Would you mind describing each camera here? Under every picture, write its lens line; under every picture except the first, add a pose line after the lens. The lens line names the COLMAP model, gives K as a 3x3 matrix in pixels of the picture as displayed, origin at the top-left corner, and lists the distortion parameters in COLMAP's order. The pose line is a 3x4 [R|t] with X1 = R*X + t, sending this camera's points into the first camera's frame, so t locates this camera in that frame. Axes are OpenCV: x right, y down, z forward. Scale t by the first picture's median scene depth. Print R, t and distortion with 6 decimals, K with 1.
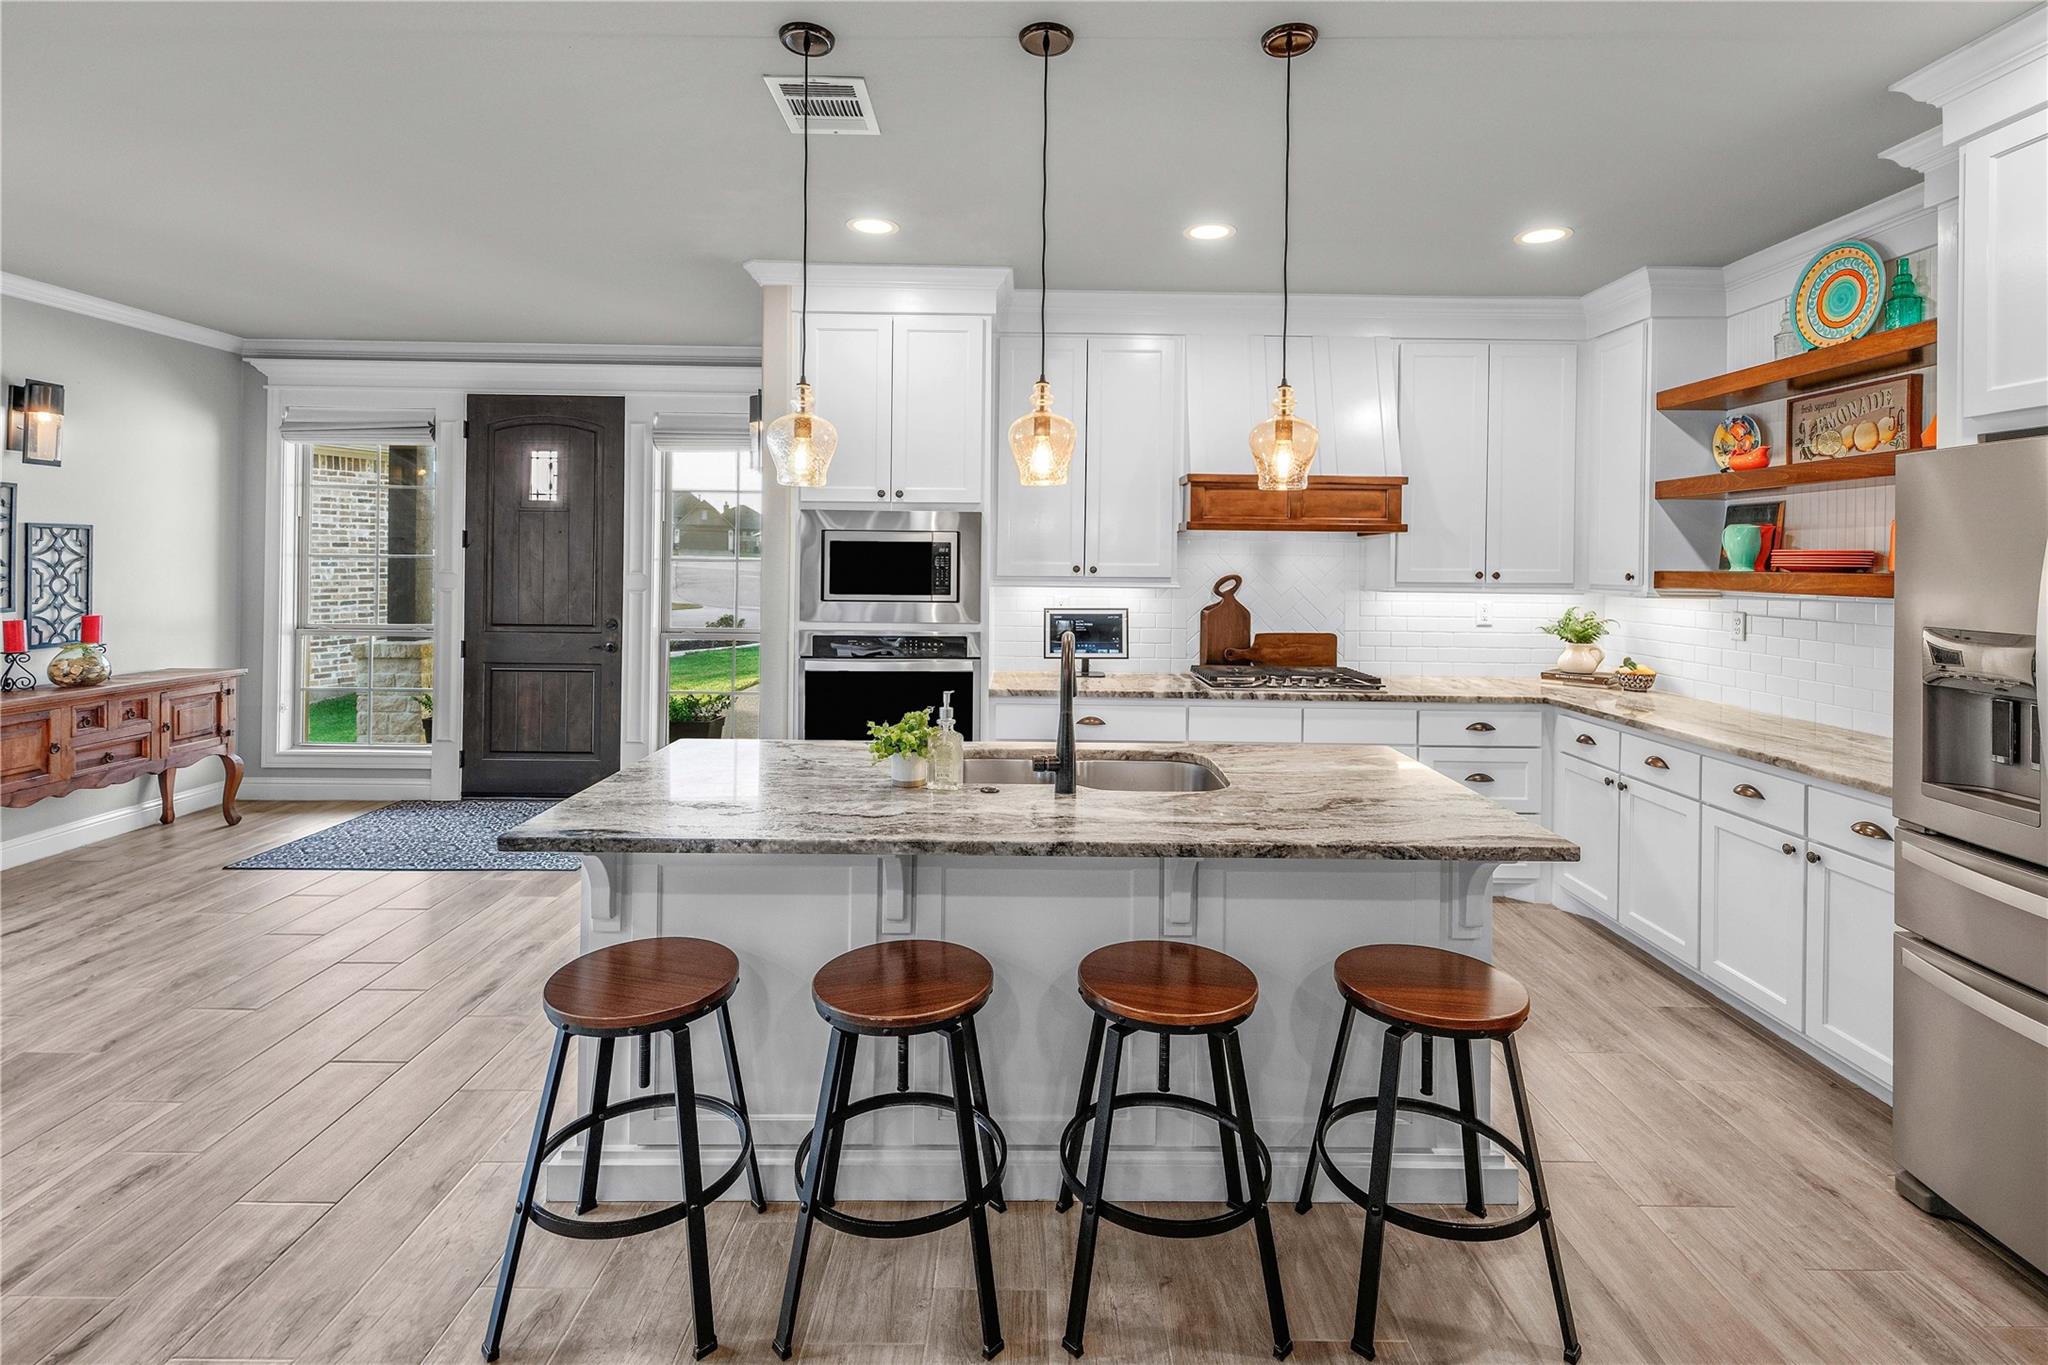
lens RADIAL K [[933.2, 0, 1032.5], [0, 933.2, 557.9], [0, 0, 1]] dist [0.009303, -0.003976]
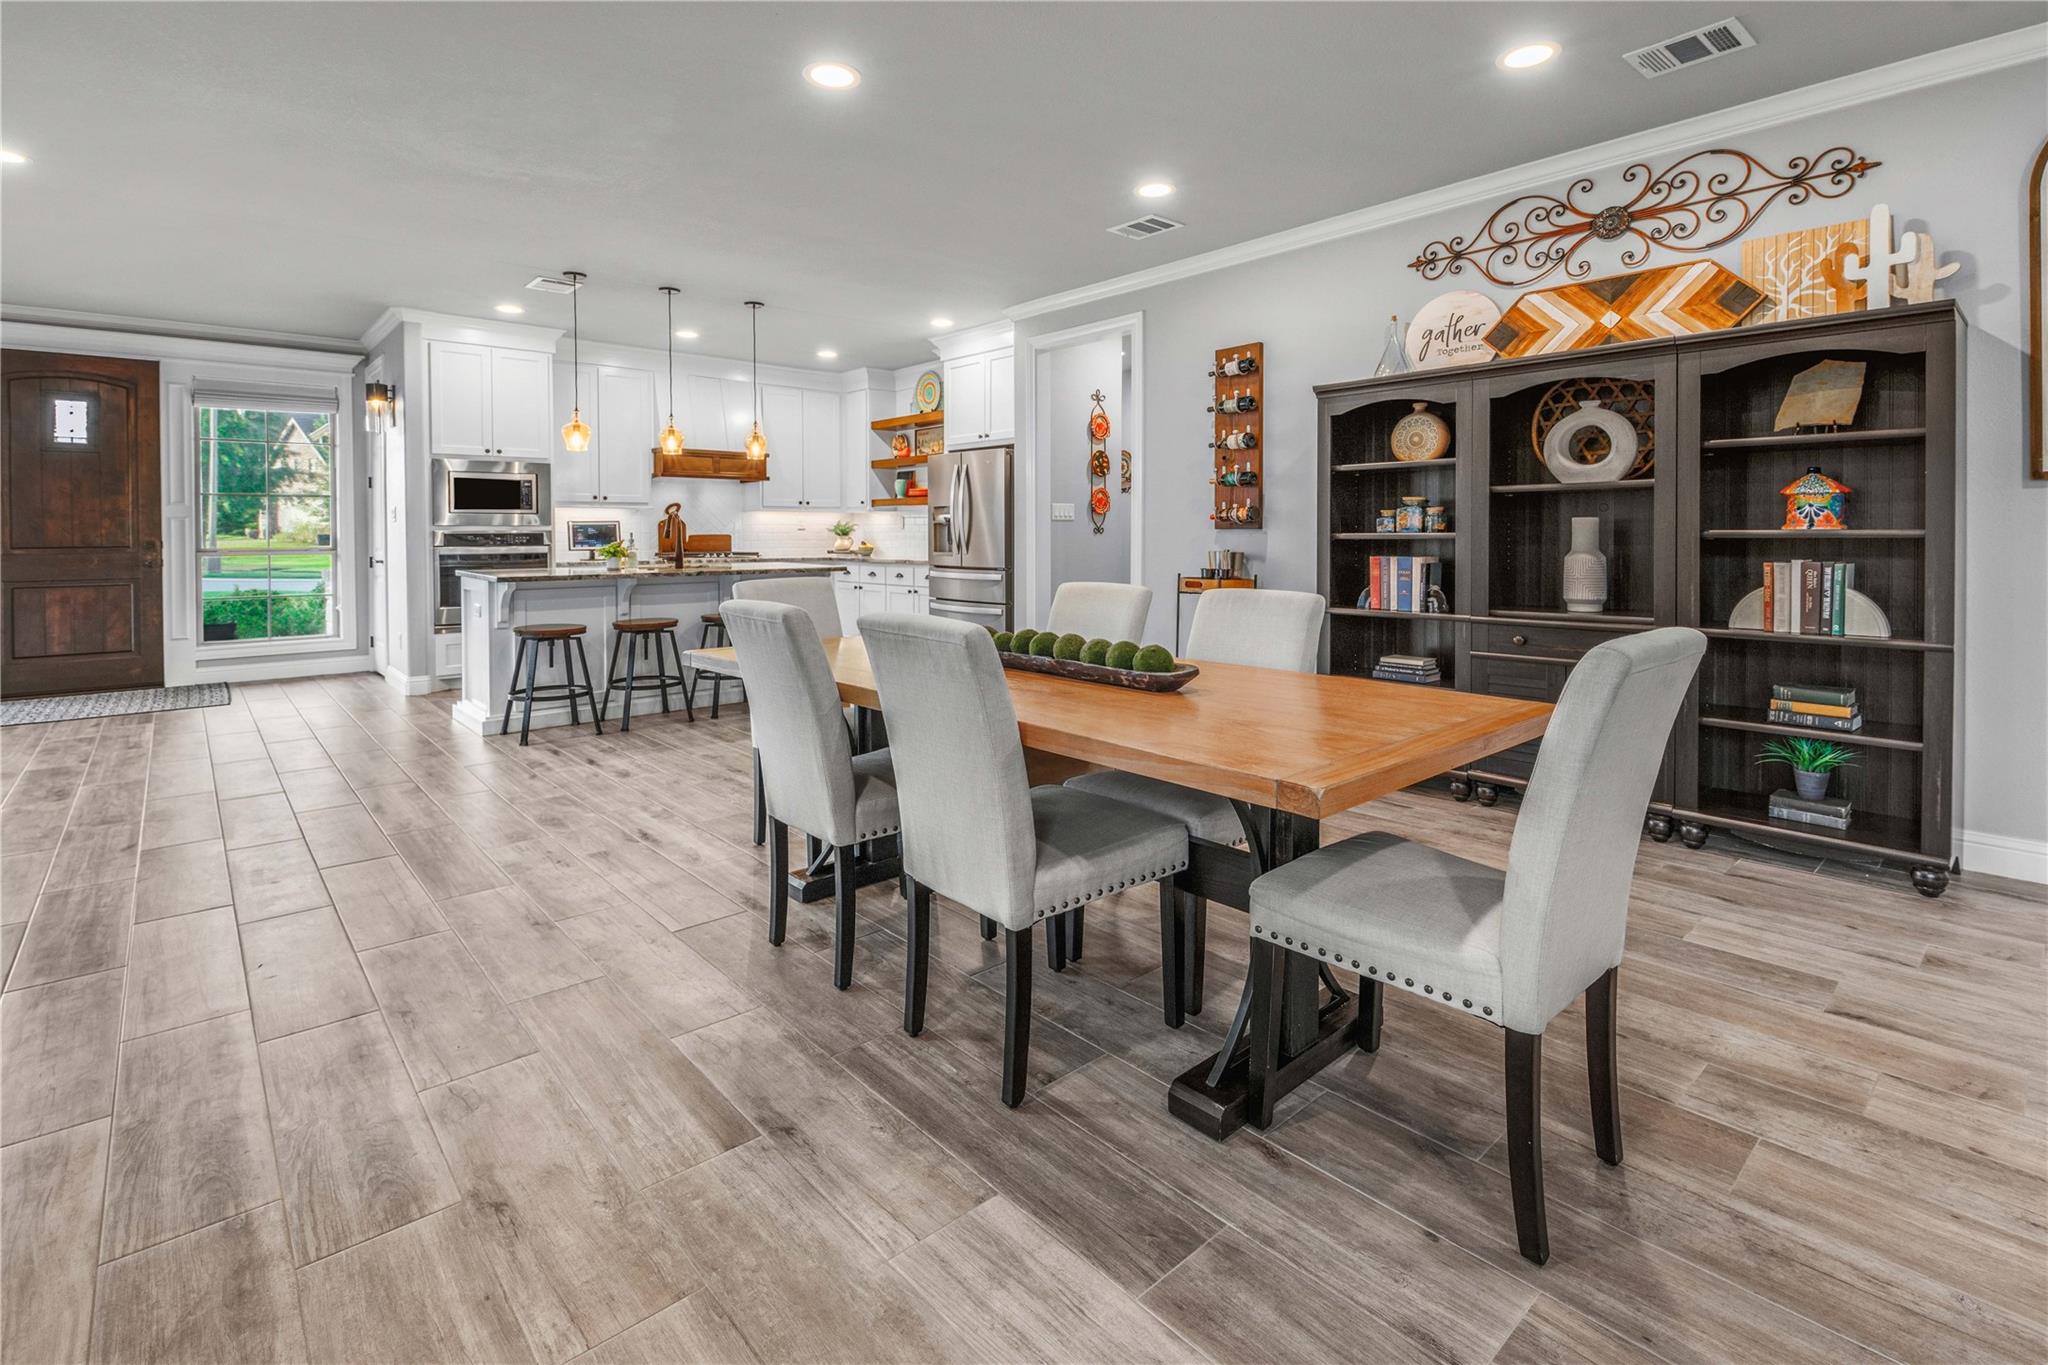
lens RADIAL K [[933.2, 0, 1043.9], [0, 933.2, 542.4], [0, 0, 1]] dist [0.009303, -0.003976]
pose [[0.733920, -0.022623, 0.678859, -0.560282], [0.013346, 0.999733, 0.018888, 0.078054], [-0.679105, -0.004802, 0.734026, -0.931090]]
